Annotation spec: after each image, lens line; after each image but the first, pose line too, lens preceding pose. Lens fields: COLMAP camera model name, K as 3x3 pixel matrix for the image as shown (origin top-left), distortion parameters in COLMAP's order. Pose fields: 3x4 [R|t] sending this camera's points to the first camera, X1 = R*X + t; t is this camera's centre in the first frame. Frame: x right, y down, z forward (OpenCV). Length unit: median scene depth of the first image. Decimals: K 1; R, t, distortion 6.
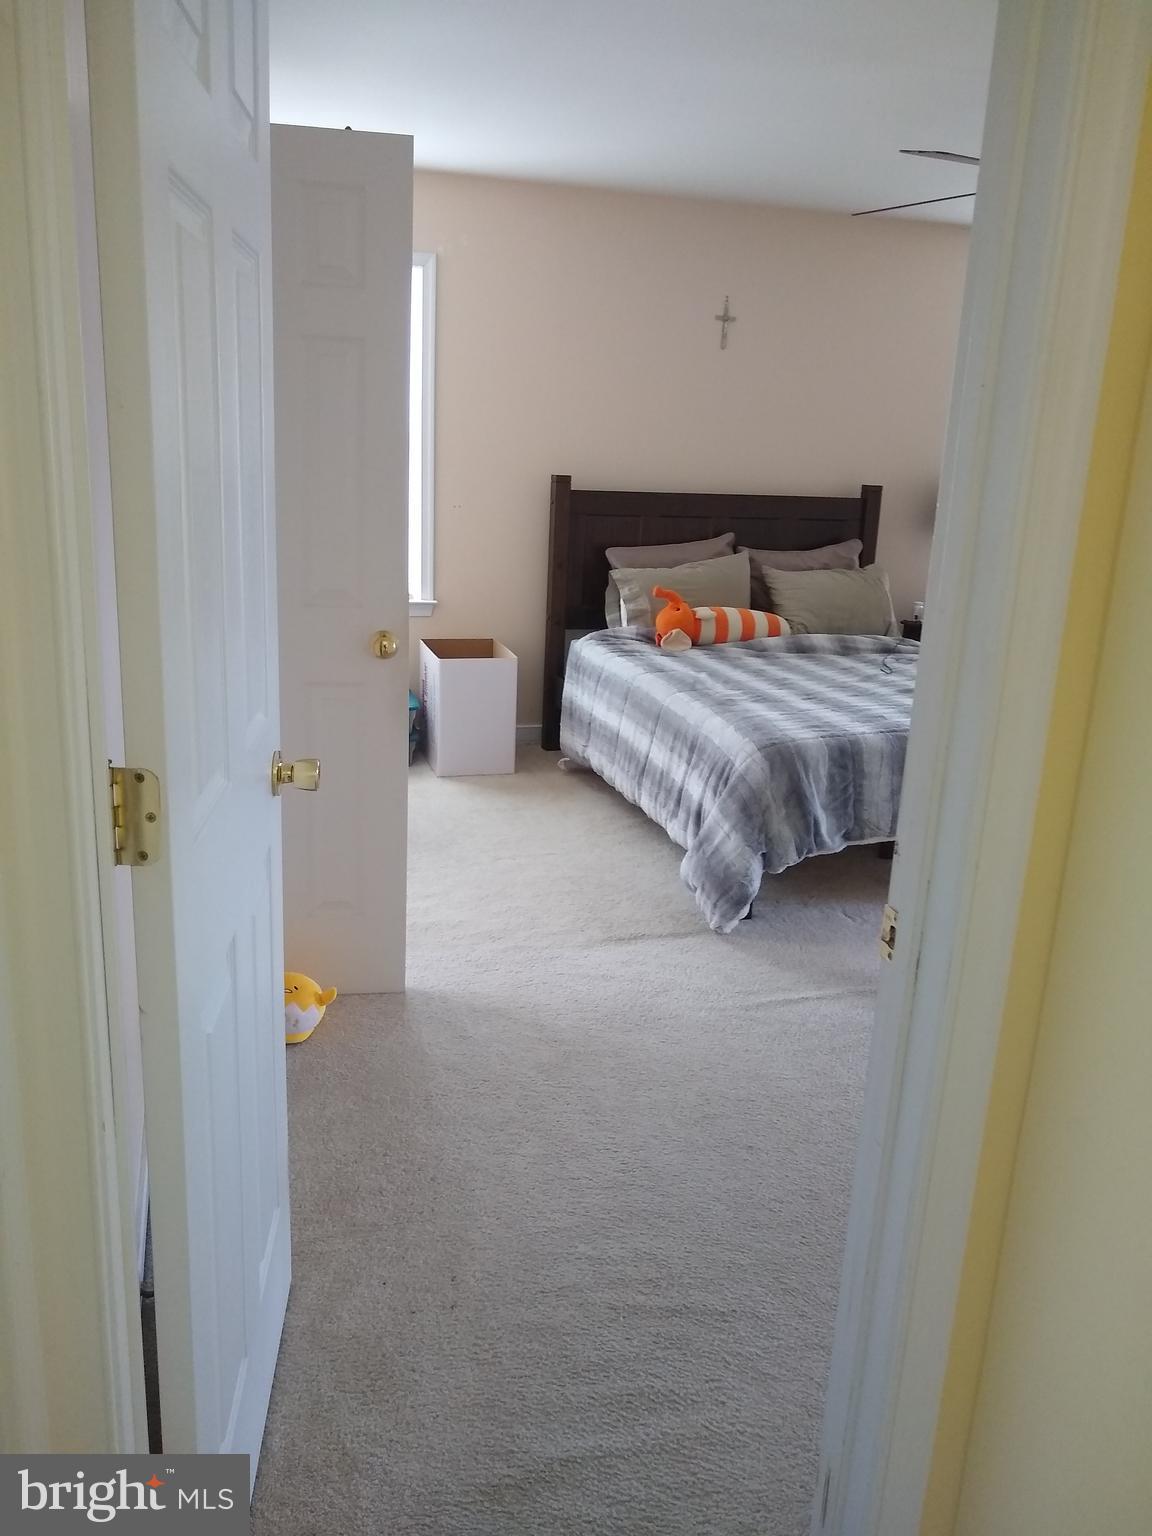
lens RADIAL K [[1217.5, 0, 576.0], [0, 1217.5, 768.0], [0, 0, 1]] dist [0.025569, -0.044101]
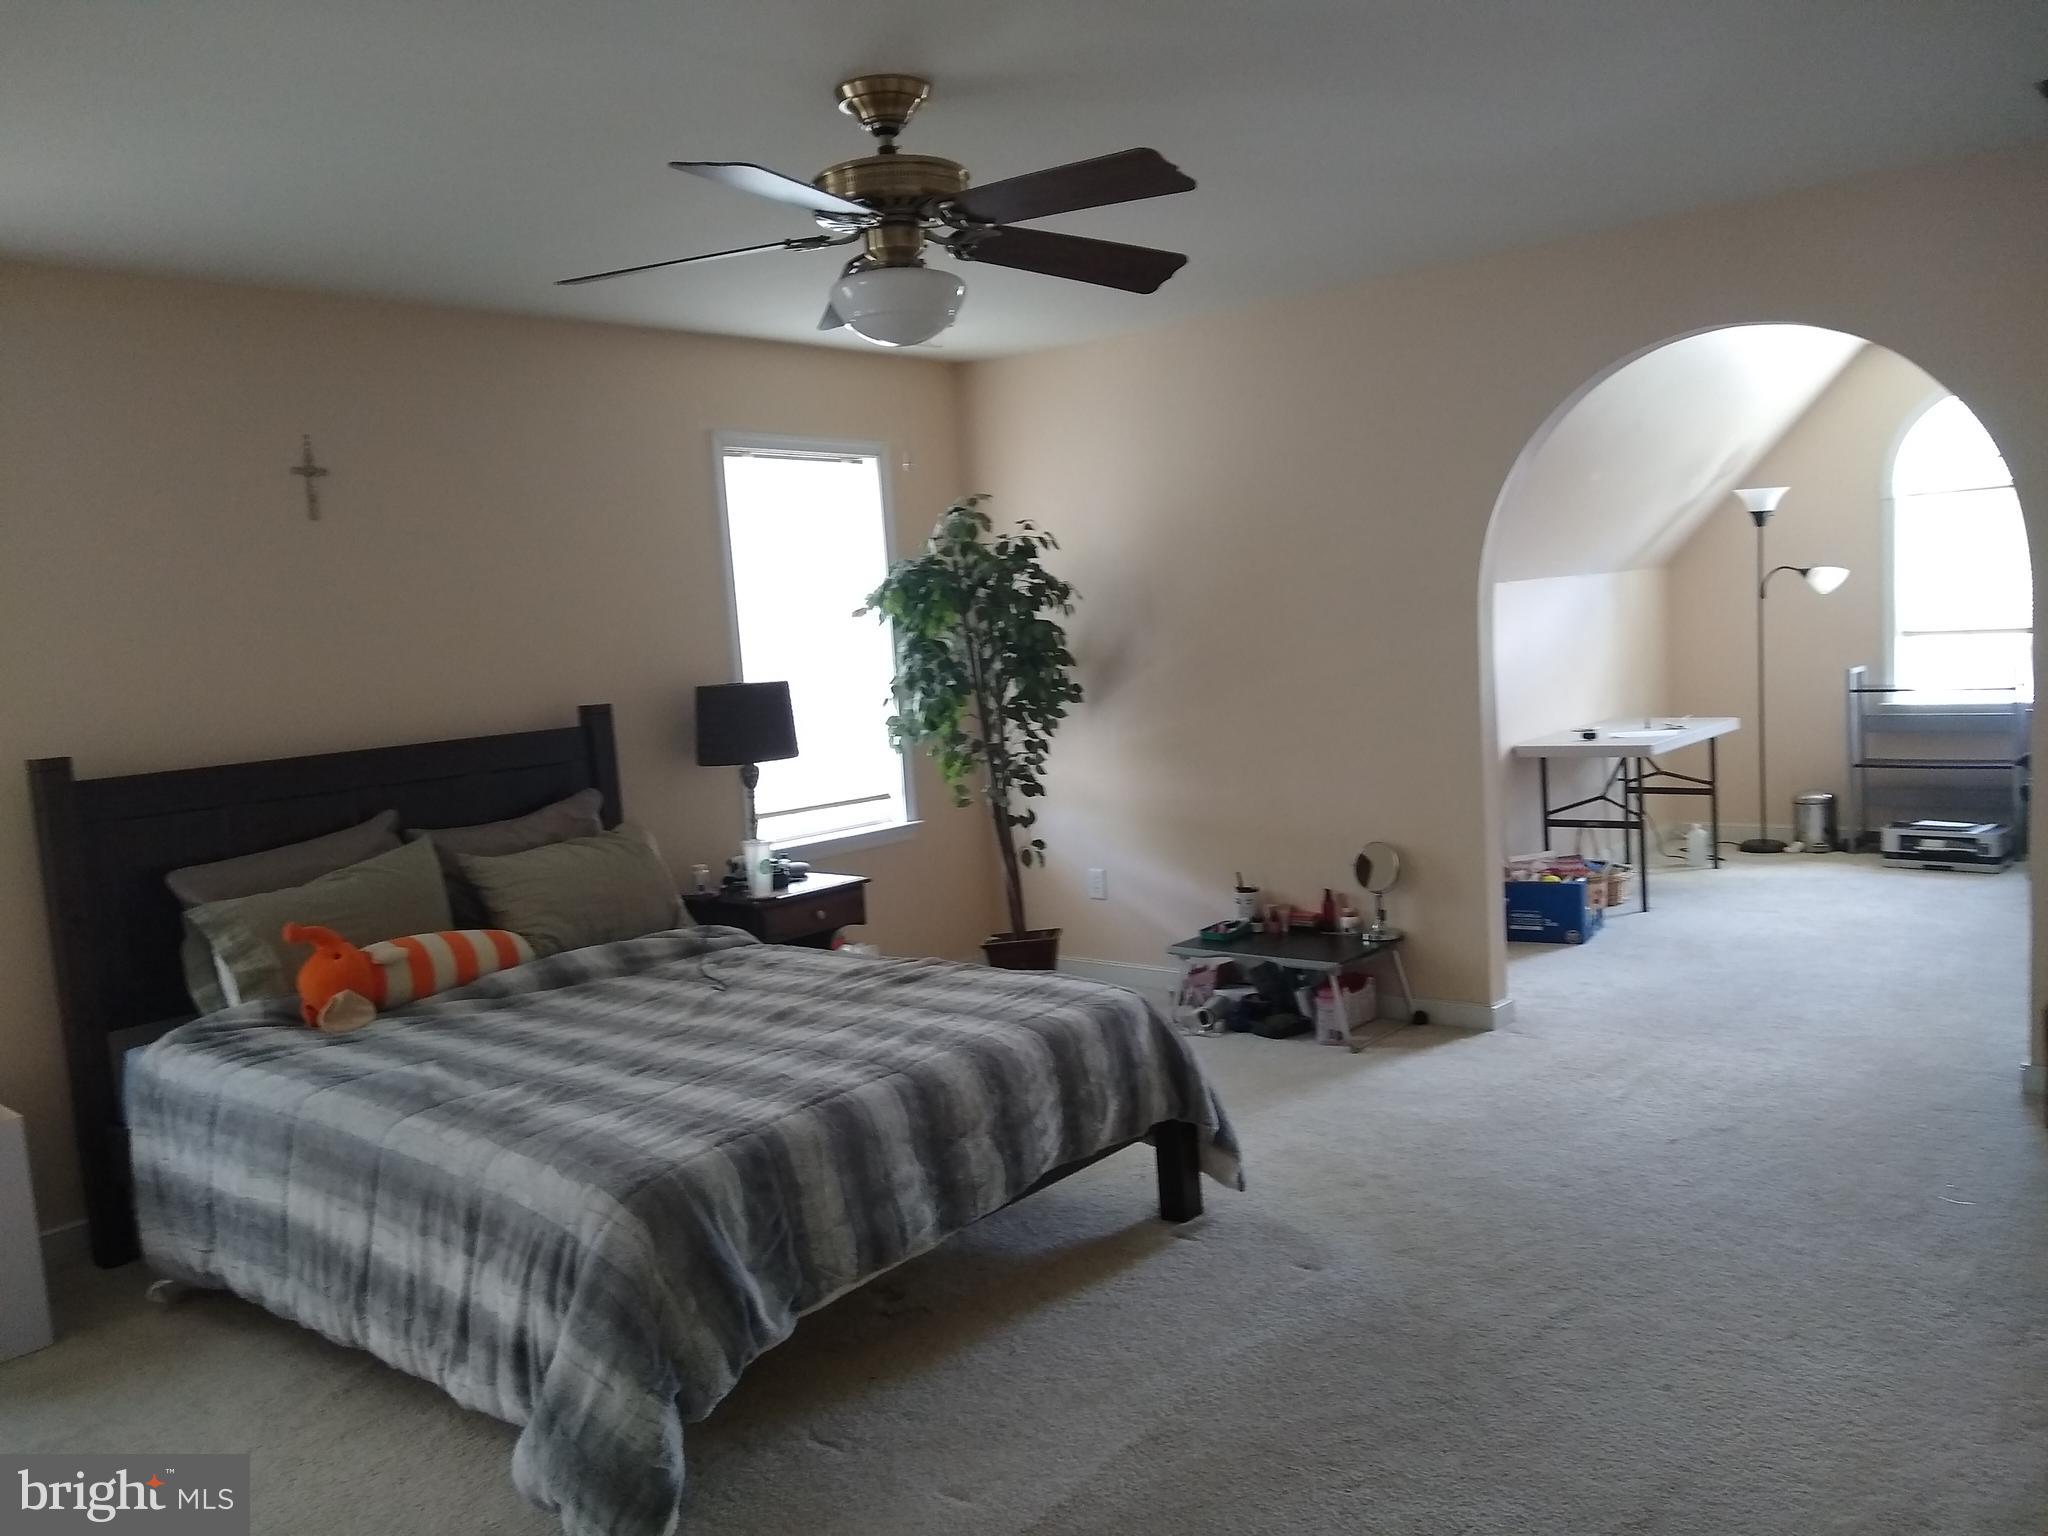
lens RADIAL K [[1610.9, 0, 1023.9], [0, 1610.9, 810.9], [0, 0, 1]] dist [0.031758, 0.007908]
pose [[0.833838, -0.153731, 0.530171, -0.046274], [0.232821, 0.968775, -0.085264, -0.066450], [-0.500508, 0.194531, 0.843593, 0.219190]]
